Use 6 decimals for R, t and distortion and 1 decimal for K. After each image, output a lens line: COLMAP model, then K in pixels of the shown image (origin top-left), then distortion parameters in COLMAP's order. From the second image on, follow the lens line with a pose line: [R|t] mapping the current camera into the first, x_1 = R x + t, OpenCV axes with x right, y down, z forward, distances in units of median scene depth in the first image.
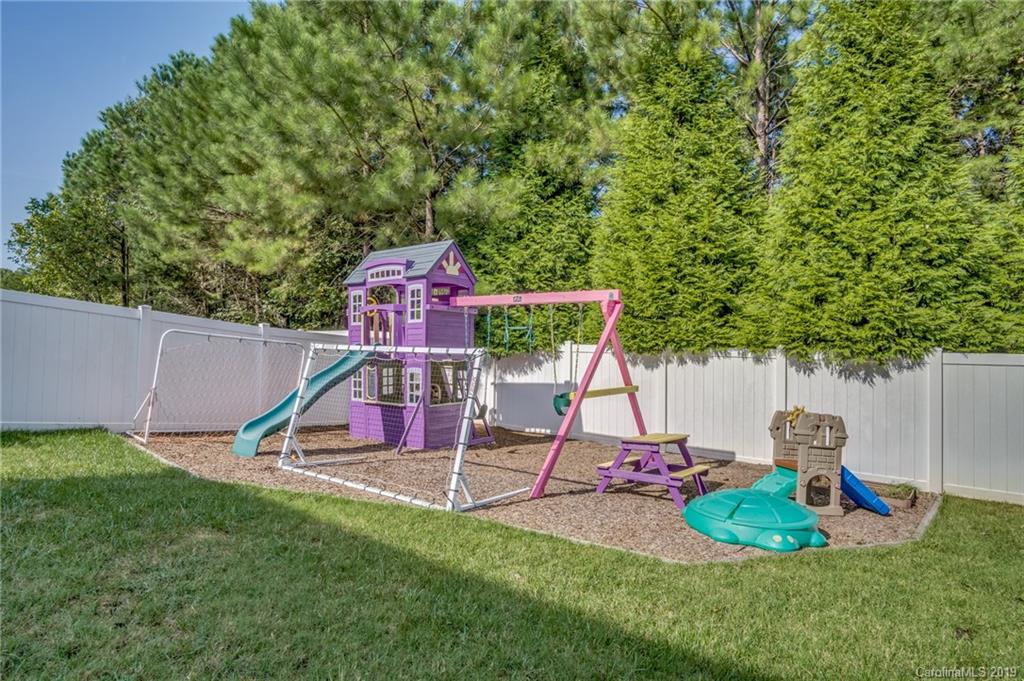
lens RADIAL K [[549.2, 0, 516.1], [0, 549.2, 335.5], [0, 0, 1]] dist [-0.034038, 0.010530]
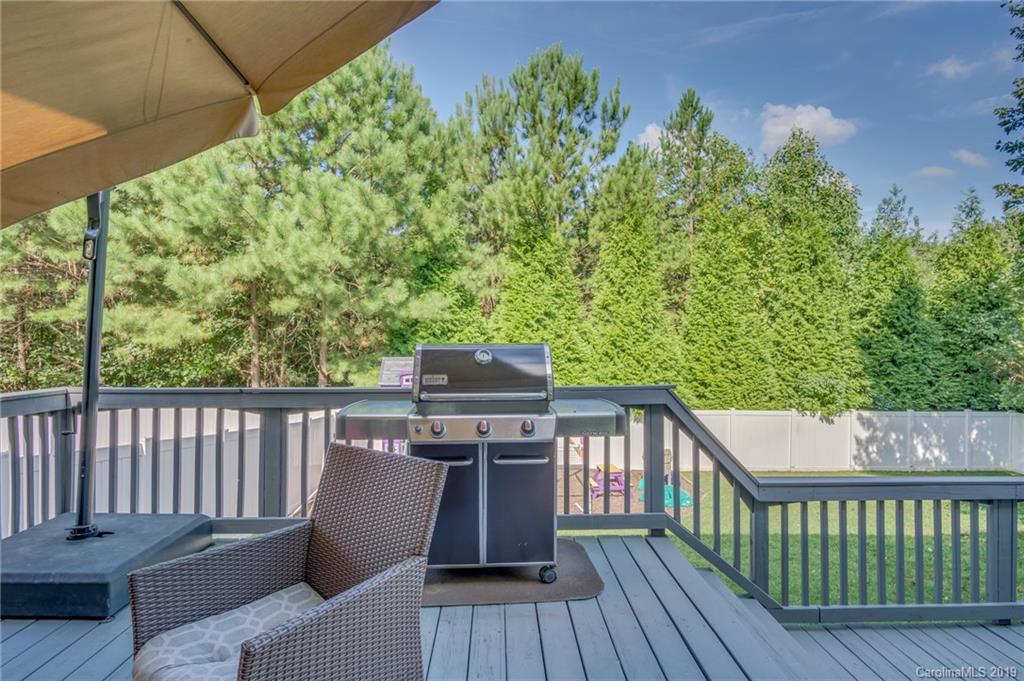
lens RADIAL K [[549.2, 0, 510.3], [0, 549.2, 340.9], [0, 0, 1]] dist [-0.034038, 0.010530]
pose [[0.765983, -0.012589, 0.642738, -1.199334], [-0.009726, 0.999467, 0.031167, -0.317244], [-0.642788, -0.030124, 0.765452, -0.324709]]
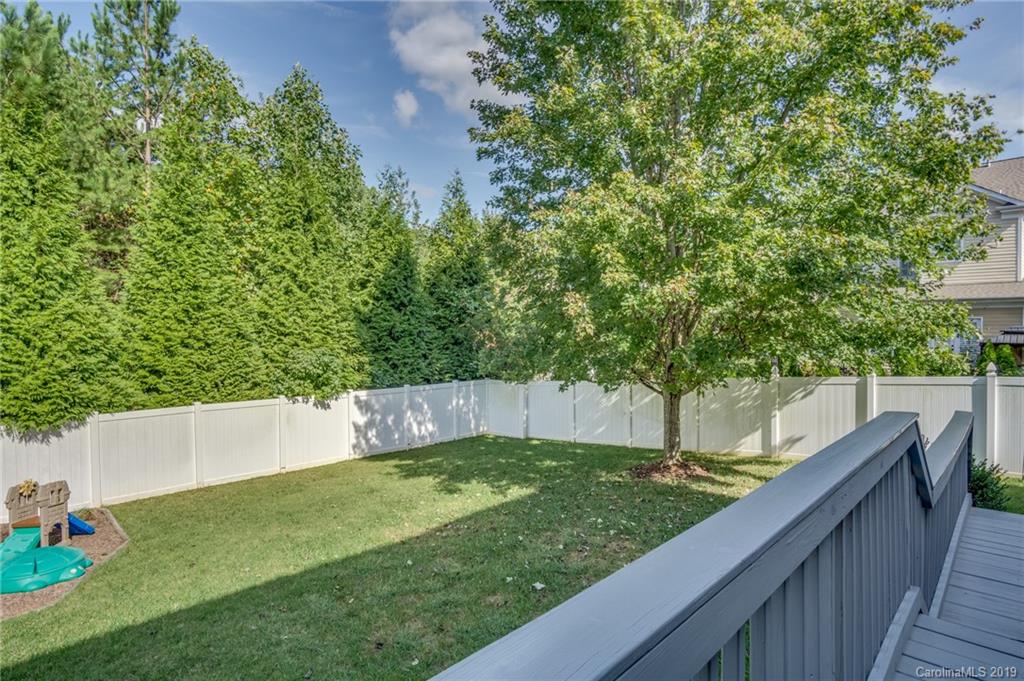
lens RADIAL K [[549.2, 0, 513.0], [0, 549.2, 336.9], [0, 0, 1]] dist [-0.034038, 0.010530]
pose [[0.078260, -0.027121, 0.996564, -0.596681], [-0.013273, 0.999513, 0.028243, -0.233421], [-0.996845, -0.015438, 0.077862, -0.262970]]
